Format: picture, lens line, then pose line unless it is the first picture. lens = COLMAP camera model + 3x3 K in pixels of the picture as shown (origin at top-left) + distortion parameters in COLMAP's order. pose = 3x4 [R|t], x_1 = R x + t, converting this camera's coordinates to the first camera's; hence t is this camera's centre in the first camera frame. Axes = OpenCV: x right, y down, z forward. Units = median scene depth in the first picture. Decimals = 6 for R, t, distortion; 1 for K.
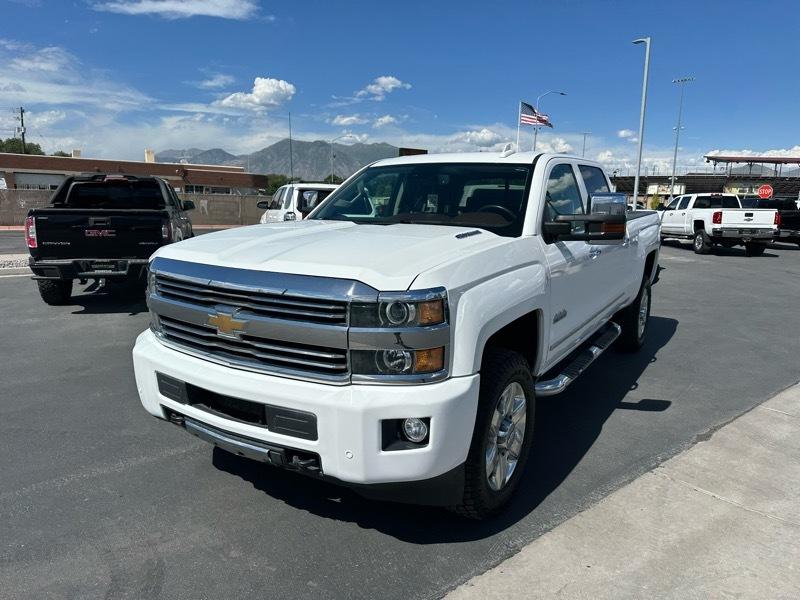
lens RADIAL K [[573.4, 0, 402.2], [0, 573.4, 303.5], [0, 0, 1]] dist [0.011092, -0.010447]
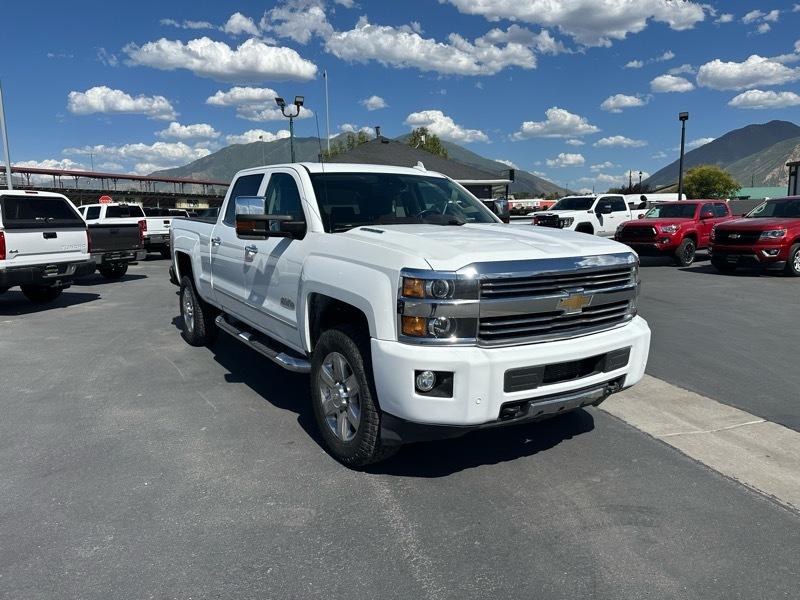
lens RADIAL K [[573.4, 0, 402.2], [0, 573.4, 303.5], [0, 0, 1]] dist [0.011092, -0.010447]
pose [[0.405492, -0.151773, 0.901410, -0.245994], [0.168046, 0.981690, 0.089696, -0.021241], [-0.898519, 0.115108, 0.423573, 0.126578]]
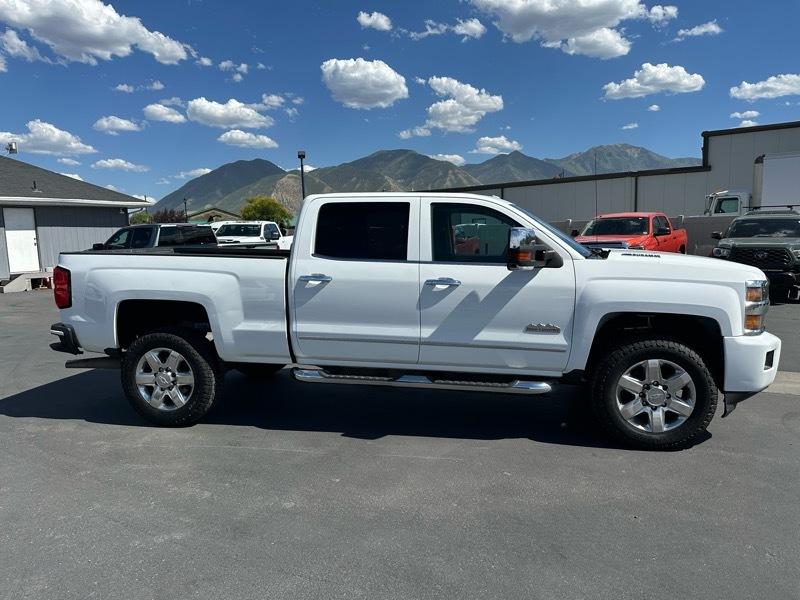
lens RADIAL K [[573.4, 0, 402.2], [0, 573.4, 303.5], [0, 0, 1]] dist [0.011092, -0.010447]
pose [[-0.395924, -0.113988, 0.911181, -0.251374], [0.169783, 0.966071, 0.194628, -0.079270], [-0.902451, 0.231761, -0.363137, 0.422657]]
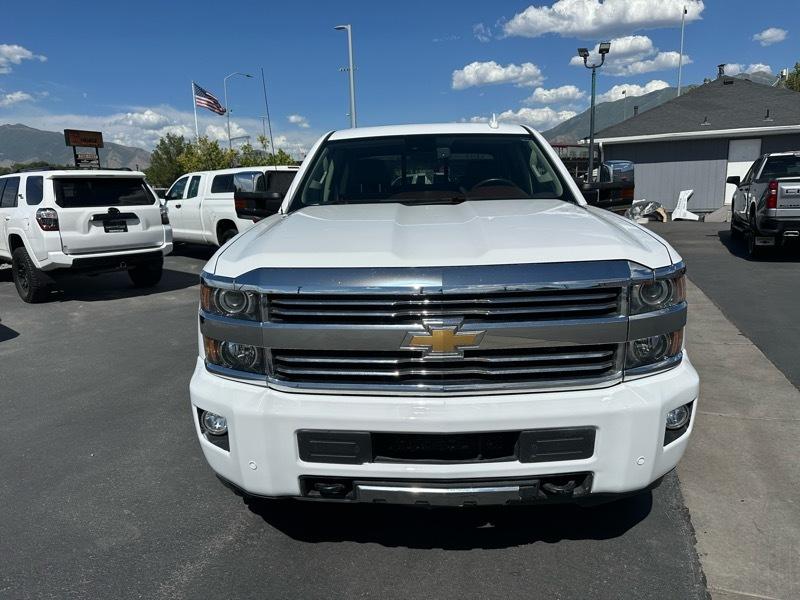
lens RADIAL K [[571.8, 0, 400.0], [0, 571.8, 300.0], [0, 0, 1]] dist [-0.003168, -0.006816]
pose [[0.854024, -0.138535, 0.501449, -0.113163], [0.128056, 0.990214, 0.055473, -0.010342], [-0.504227, 0.016838, 0.863407, 0.060189]]
